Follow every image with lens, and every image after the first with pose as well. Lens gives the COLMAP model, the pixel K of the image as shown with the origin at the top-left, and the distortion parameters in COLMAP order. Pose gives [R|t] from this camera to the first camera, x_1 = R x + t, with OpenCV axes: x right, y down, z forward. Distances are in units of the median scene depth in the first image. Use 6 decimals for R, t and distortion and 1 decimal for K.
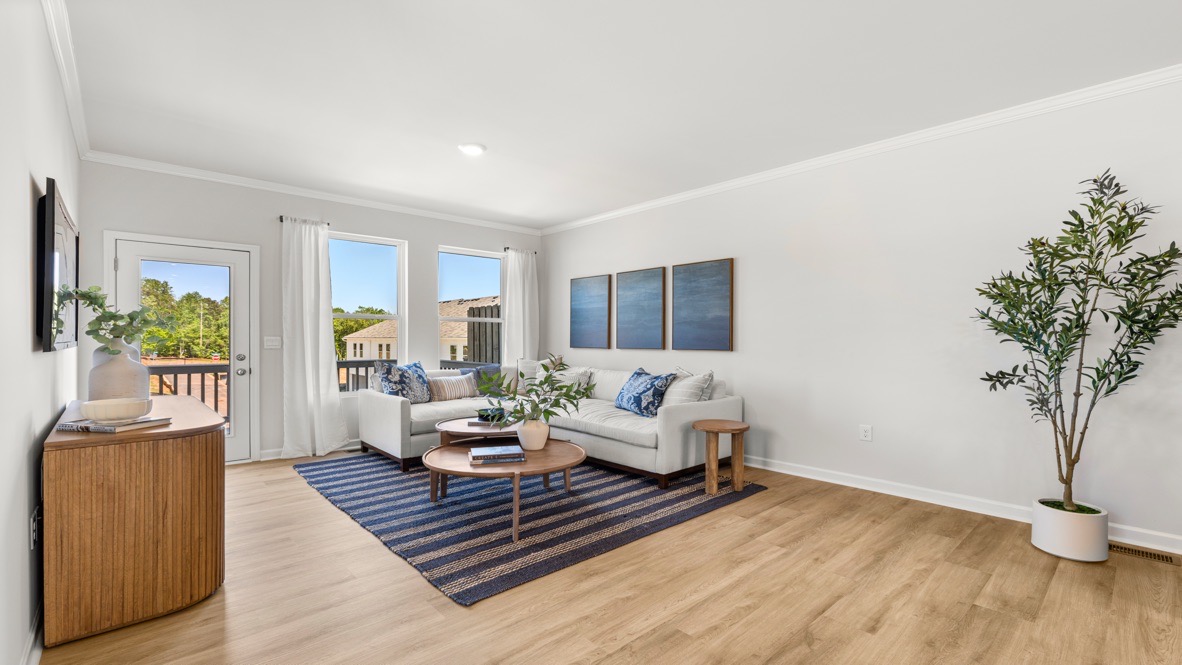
lens RADIAL K [[510.1, 0, 587.8], [0, 510.1, 339.9], [0, 0, 1]] dist [-0.002547, 0.001451]
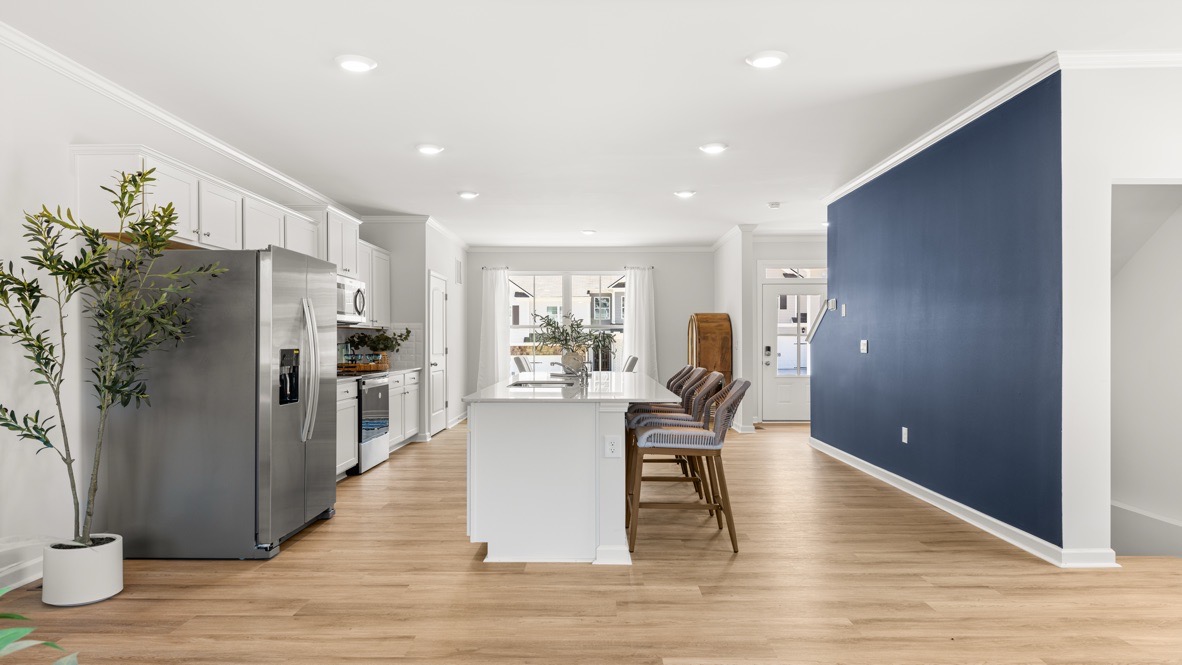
lens RADIAL K [[746.0, 0, 592.1], [0, 746.0, 342.3], [0, 0, 1]] dist [0.008285, -0.006688]
pose [[-0.737474, -0.000017, 0.675376, -0.302959], [0.002955, 0.999990, 0.003251, -0.002835], [-0.675369, 0.004393, -0.737466, 0.805838]]
